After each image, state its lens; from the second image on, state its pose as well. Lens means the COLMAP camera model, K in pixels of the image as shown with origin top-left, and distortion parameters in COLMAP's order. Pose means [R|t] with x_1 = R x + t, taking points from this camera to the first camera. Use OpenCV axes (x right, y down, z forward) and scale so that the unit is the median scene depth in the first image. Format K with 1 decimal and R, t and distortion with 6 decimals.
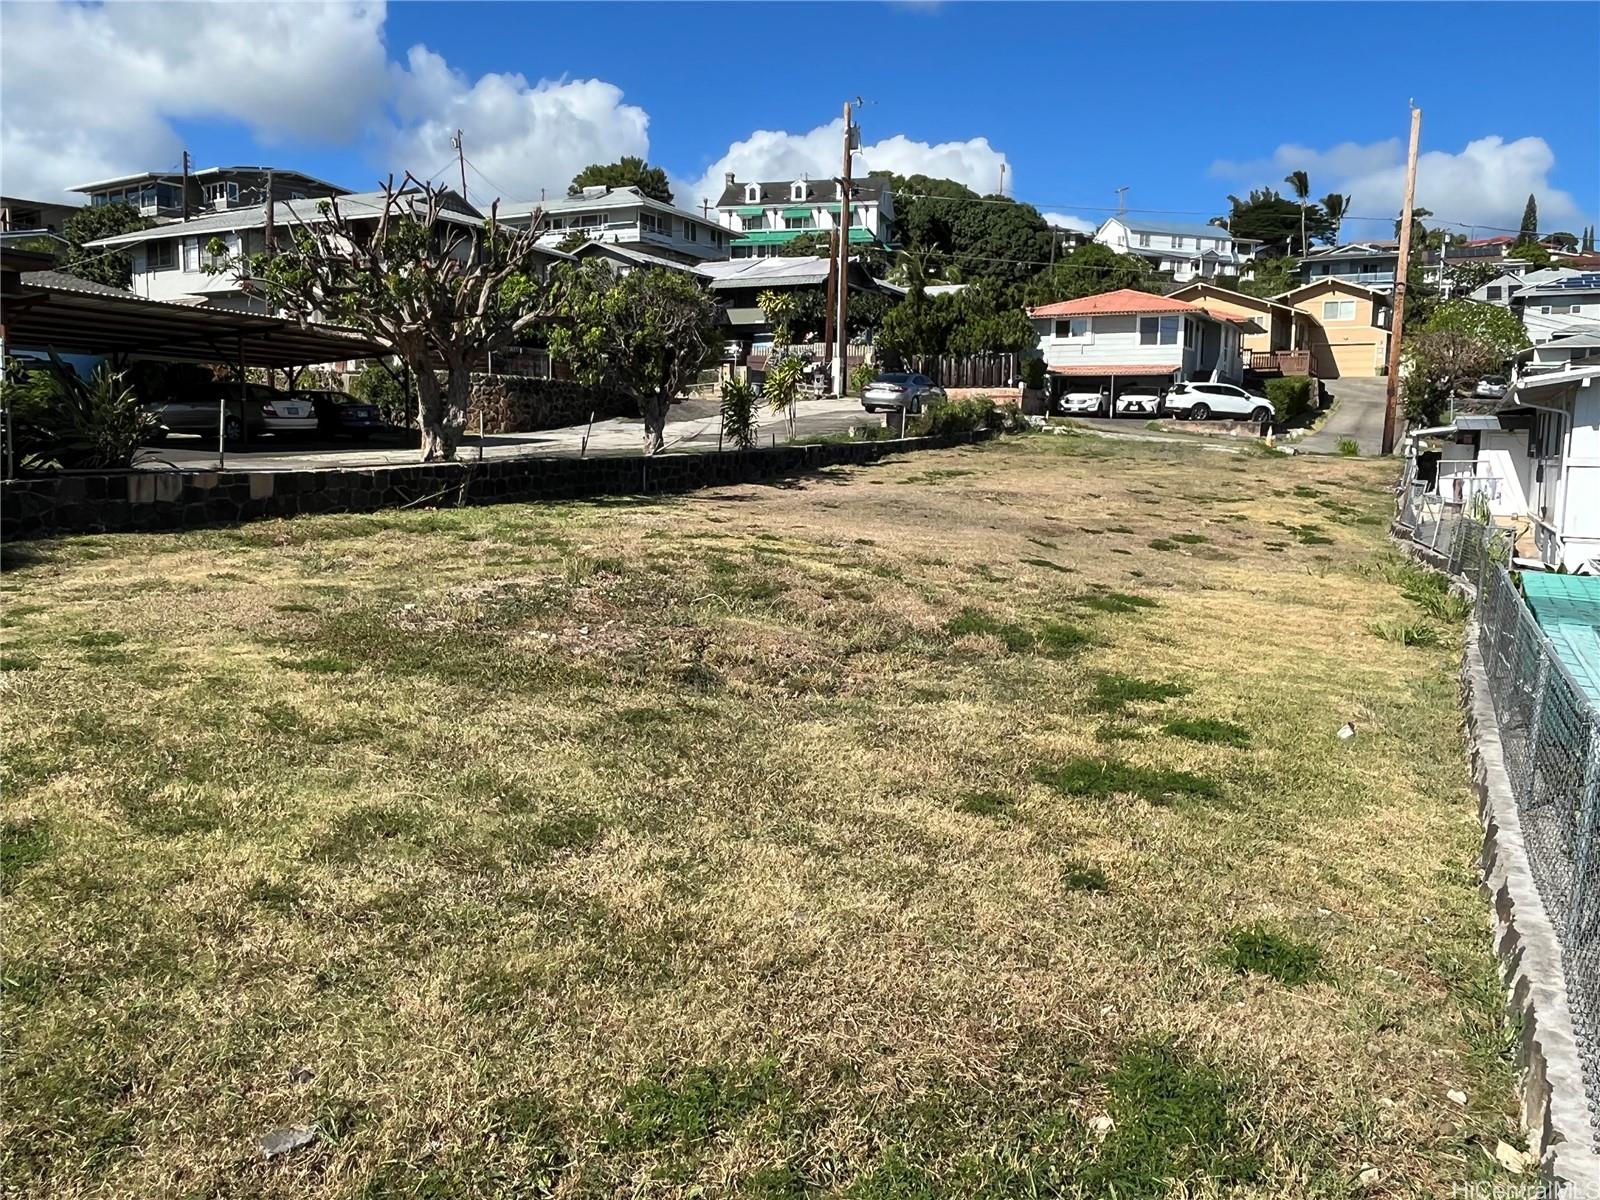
lens RADIAL K [[1218.8, 0, 781.6], [0, 1218.8, 599.0], [0, 0, 1]] dist [-0.002021, -0.006362]
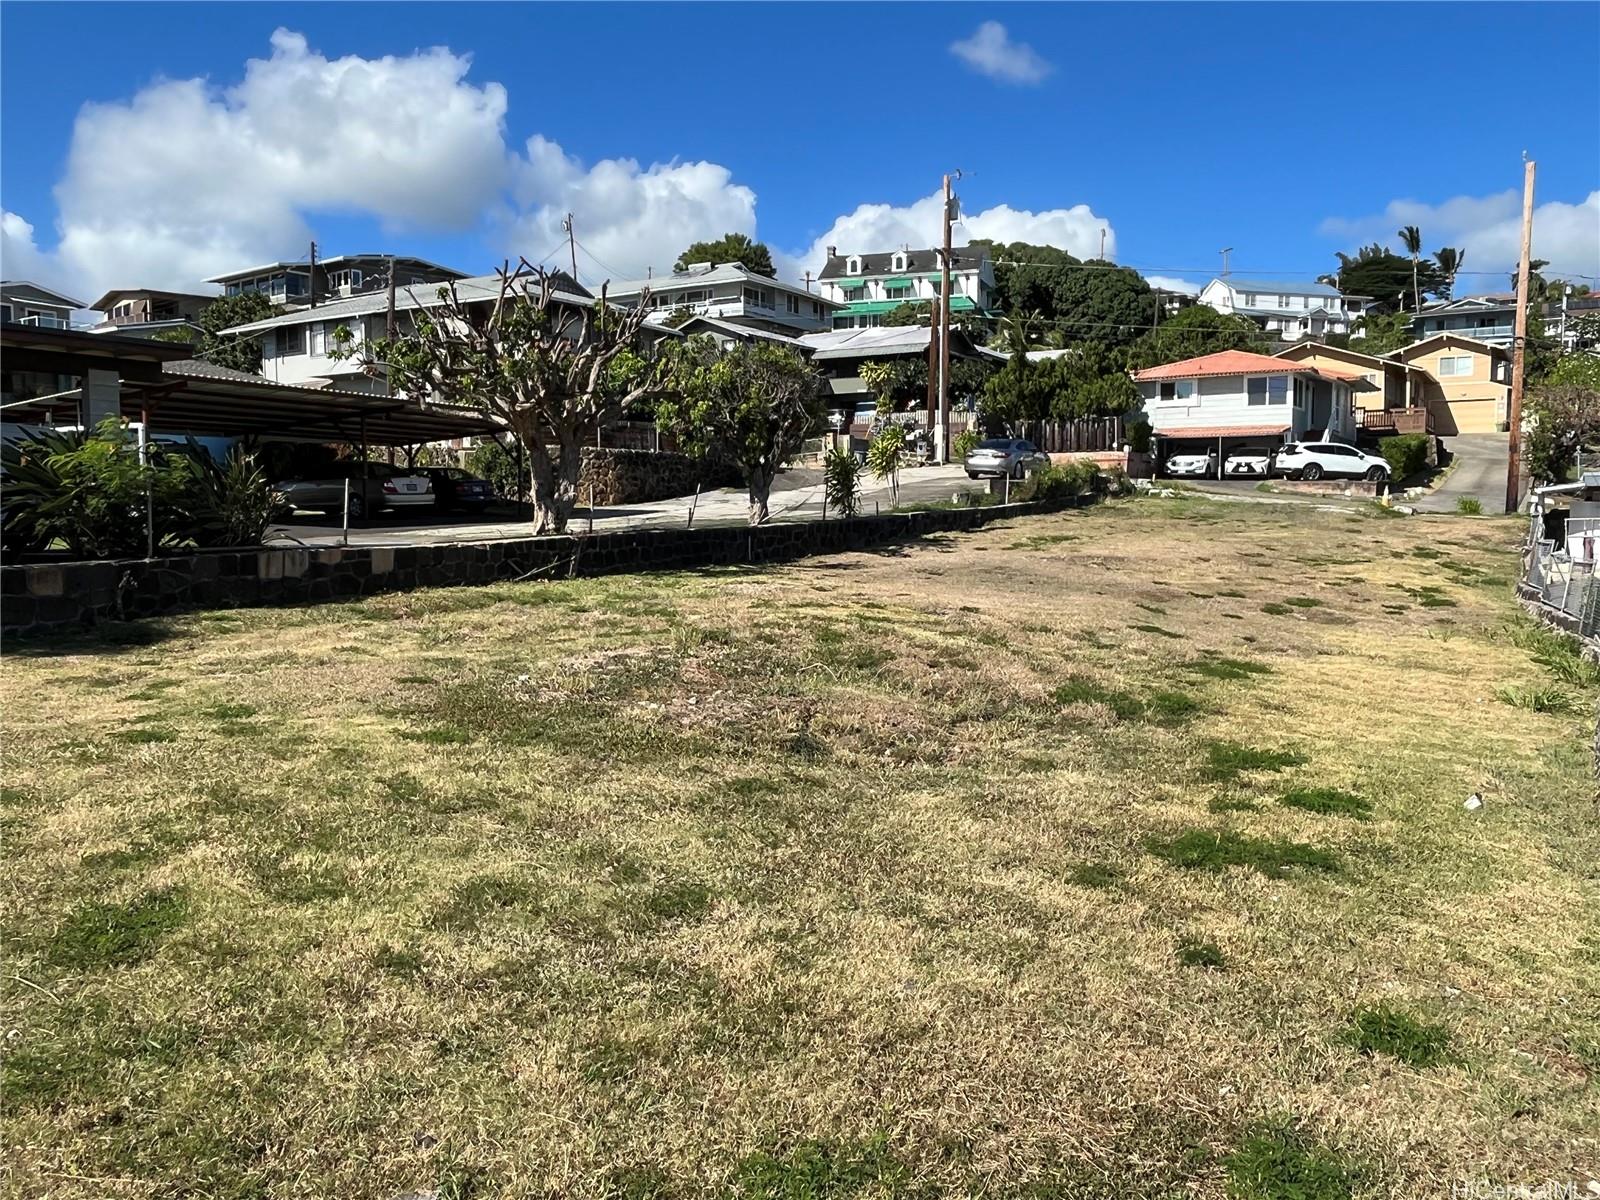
lens RADIAL K [[1219.8, 0, 800.0], [0, 1219.8, 600.0], [0, 0, 1]] dist [0.002661, -0.012073]
pose [[0.997490, -0.009862, -0.070111, -0.000530], [0.006104, 0.998543, -0.053607, -0.002319], [0.070537, 0.053044, 0.996098, -0.008677]]
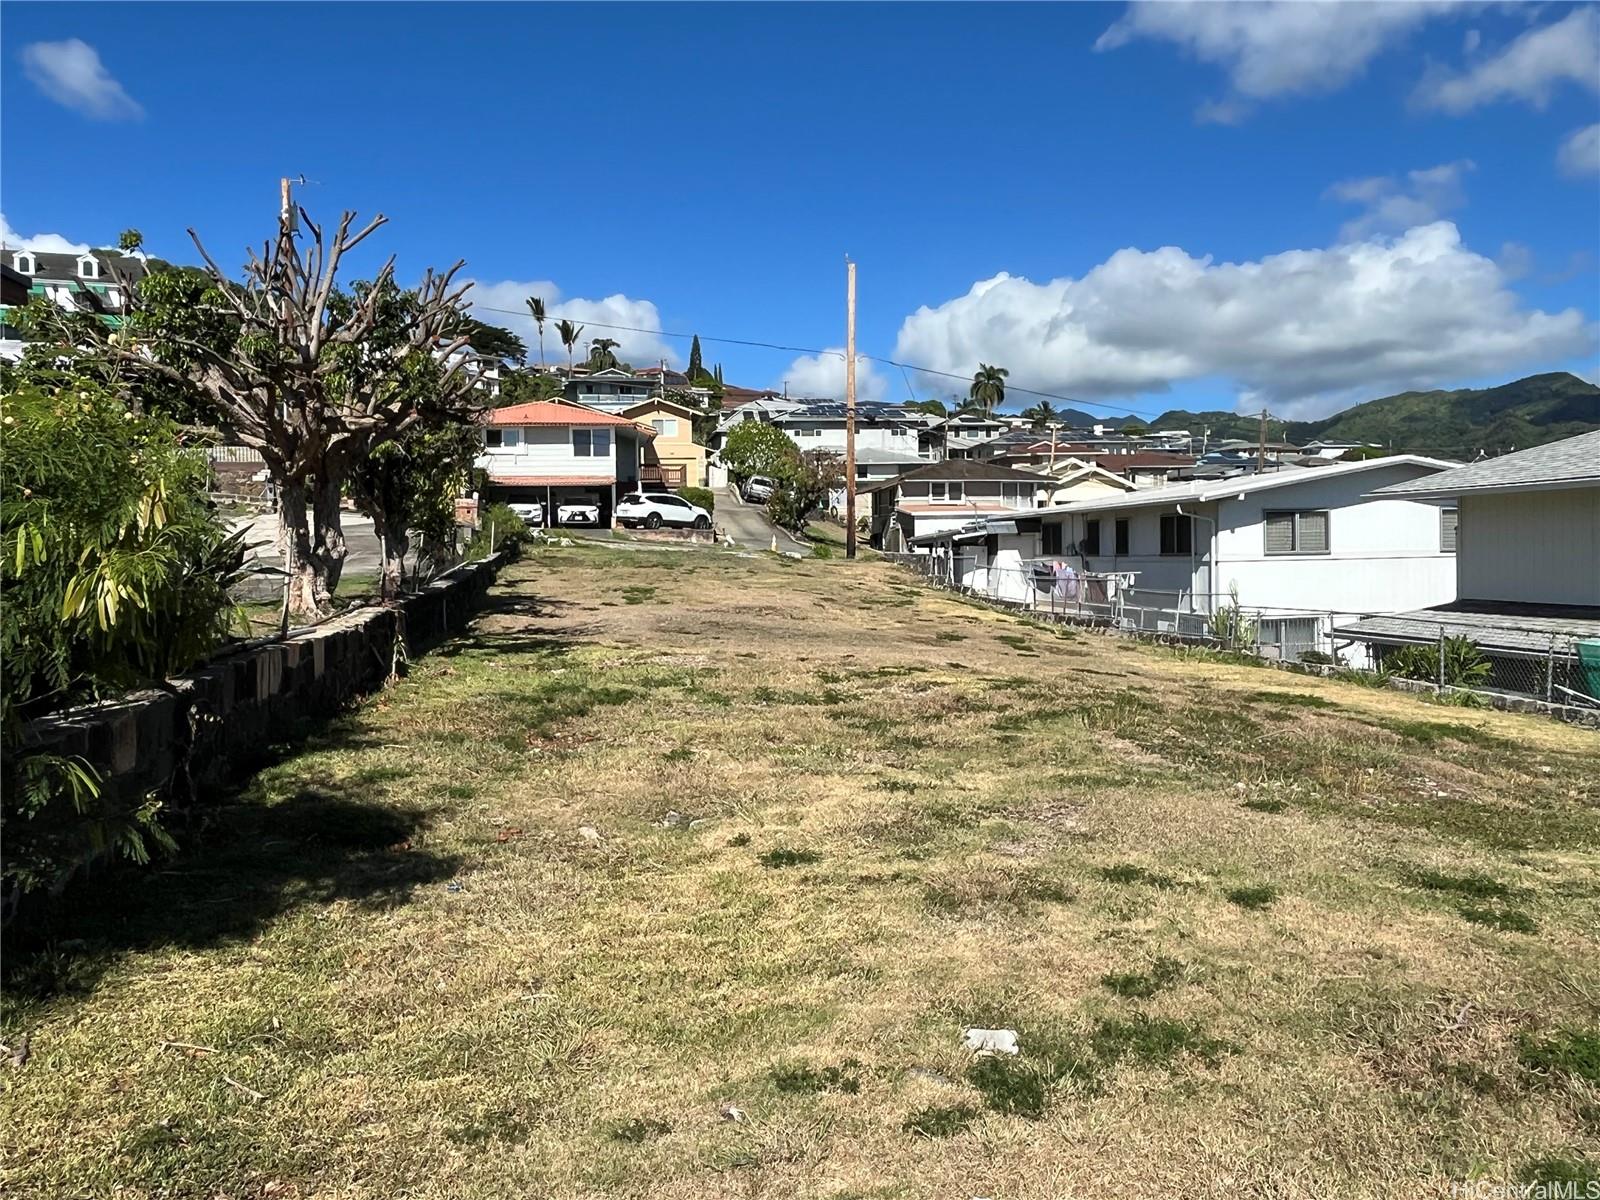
lens RADIAL K [[1218.8, 0, 781.6], [0, 1218.8, 599.0], [0, 0, 1]] dist [-0.002021, -0.006362]
pose [[0.788575, -0.051300, 0.612795, -0.839848], [0.103913, 0.993300, -0.050566, -0.089087], [-0.606096, 0.103552, 0.788622, 0.450014]]
